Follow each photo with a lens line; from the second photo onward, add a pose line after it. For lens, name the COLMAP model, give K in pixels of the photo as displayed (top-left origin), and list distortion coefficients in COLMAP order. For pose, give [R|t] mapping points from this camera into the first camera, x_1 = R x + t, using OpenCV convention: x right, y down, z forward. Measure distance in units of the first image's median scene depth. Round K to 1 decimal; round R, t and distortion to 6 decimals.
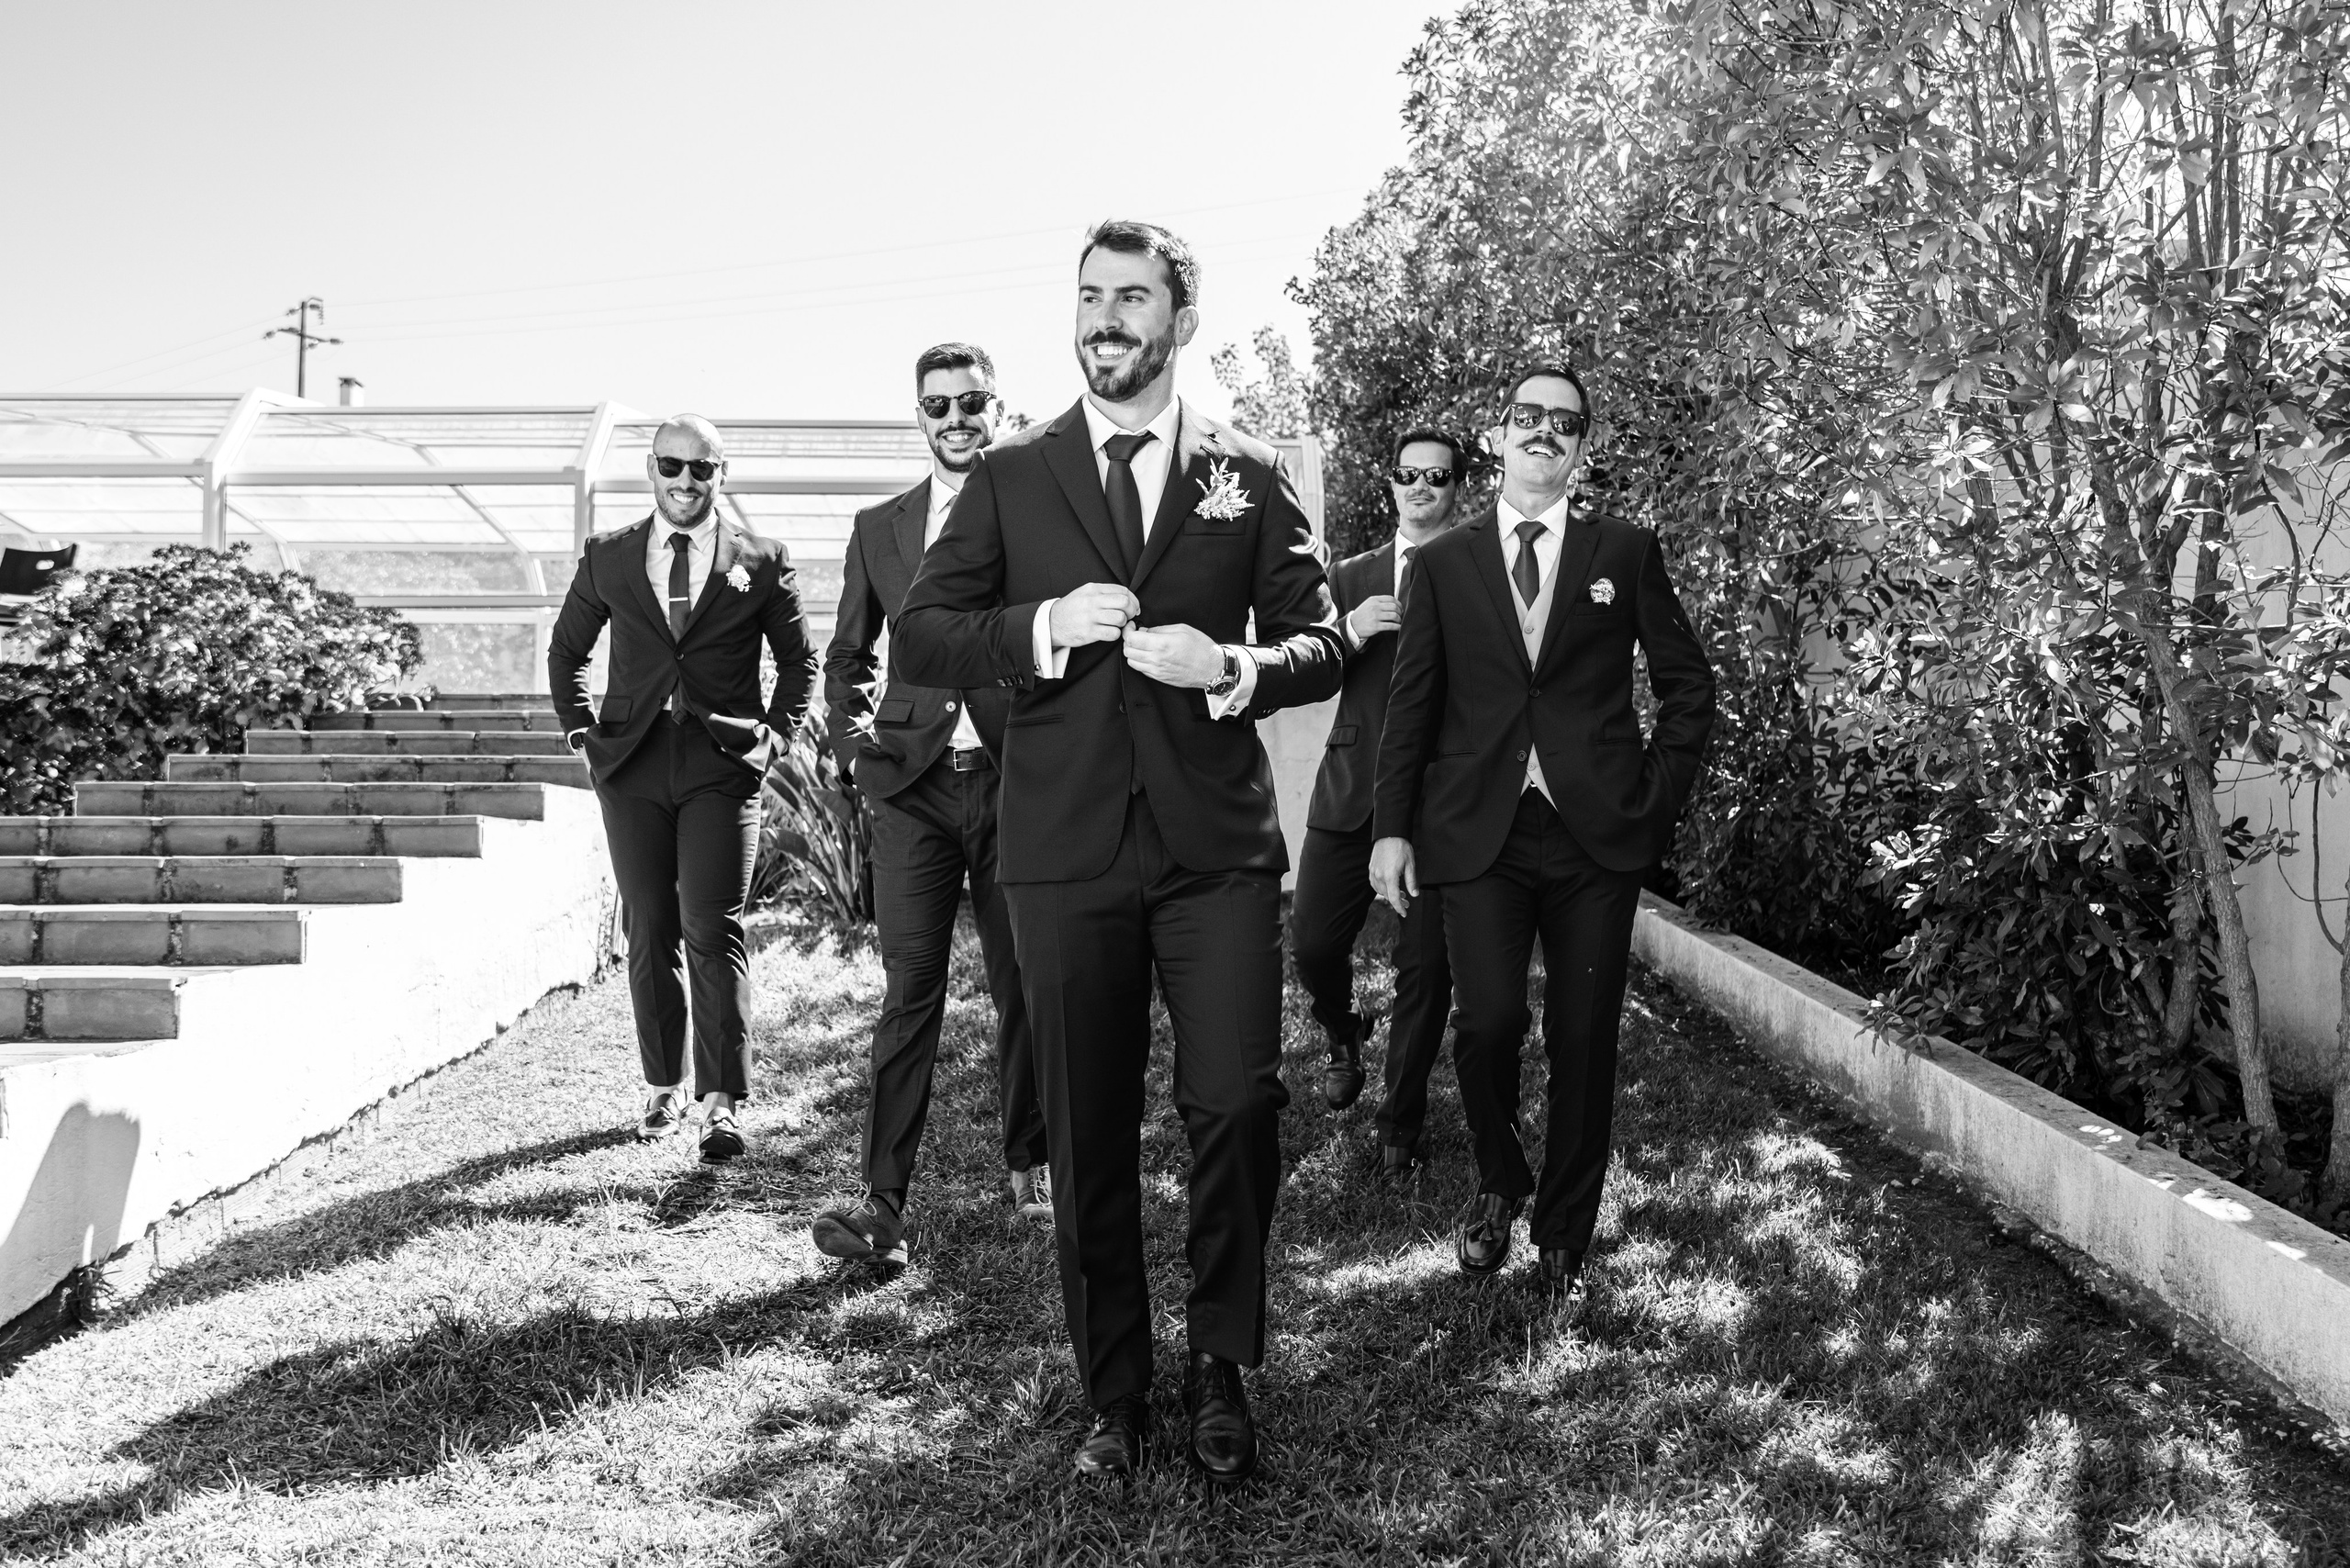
lens RADIAL K [[2158.9, 0, 1172.6], [0, 2158.9, 784.7], [0, 0, 1]] dist [-0.023659, 0.000000]
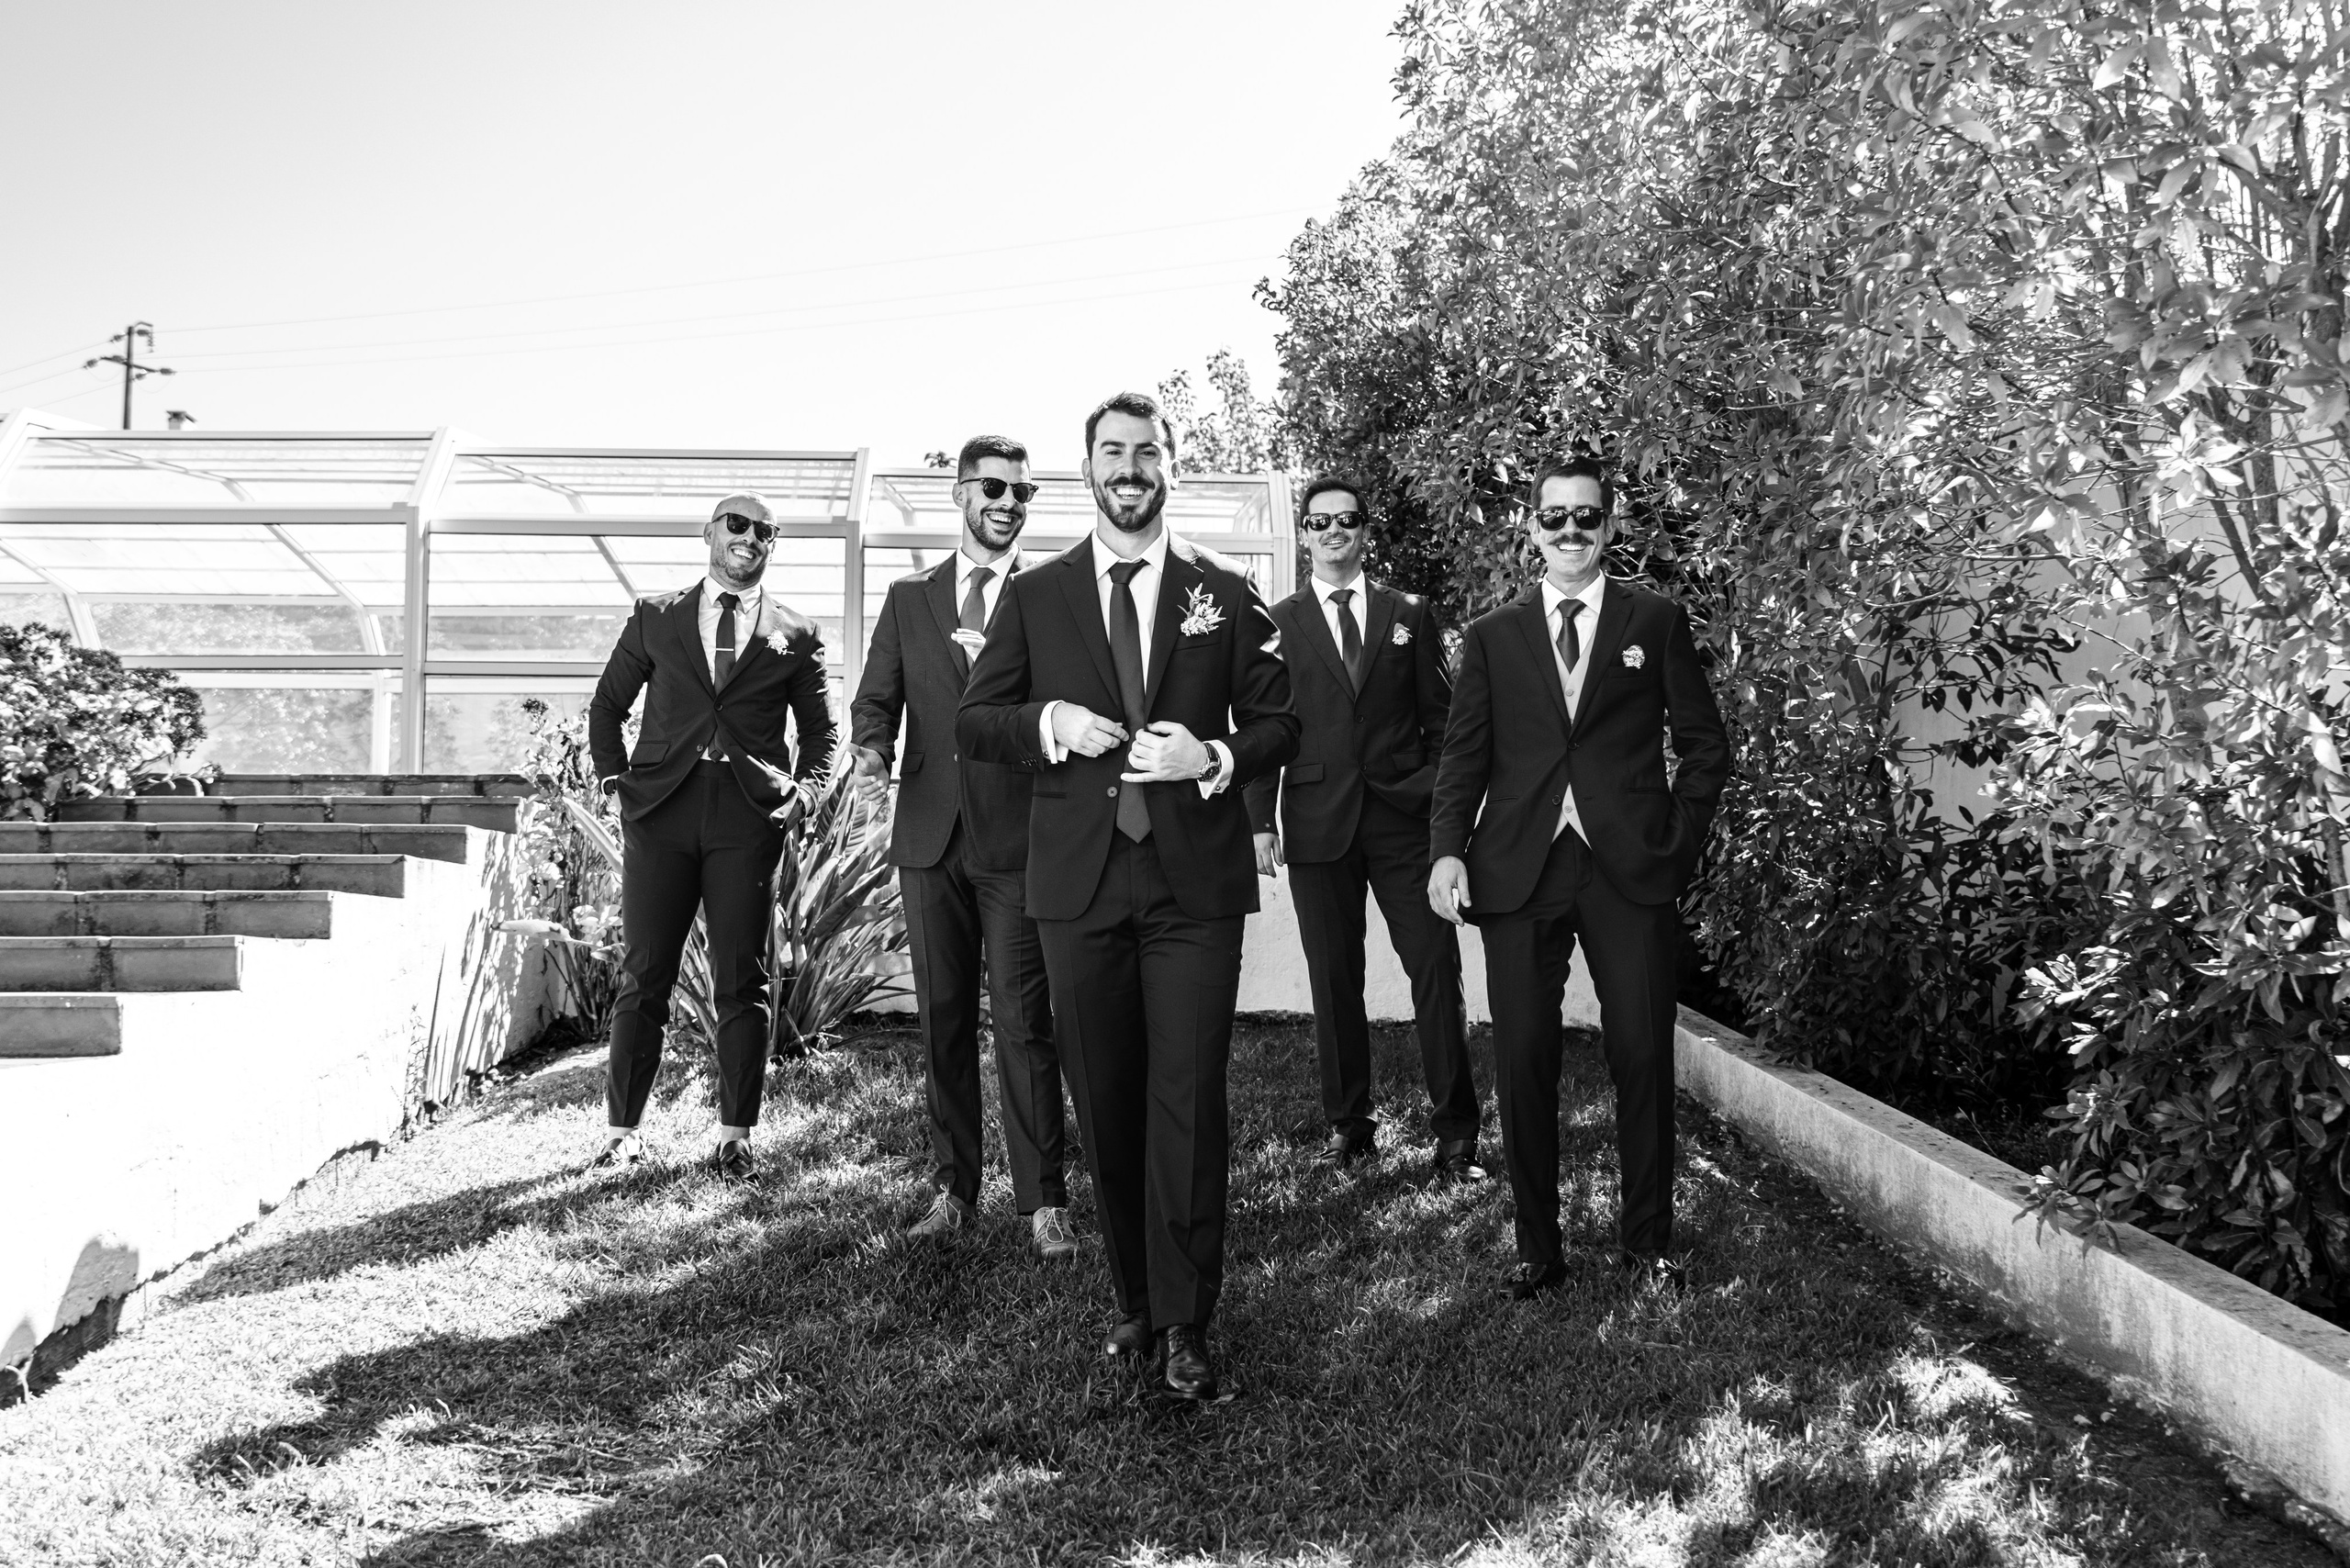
lens RADIAL K [[2378.3, 0, 1178.4], [0, 2378.3, 789.8], [0, 0, 1]] dist [-0.003224, 0.000000]
pose [[0.999560, -0.000963, 0.029645, -0.006416], [0.001923, 0.999475, -0.032351, -0.008114], [-0.029599, 0.032394, 0.999037, 0.107356]]
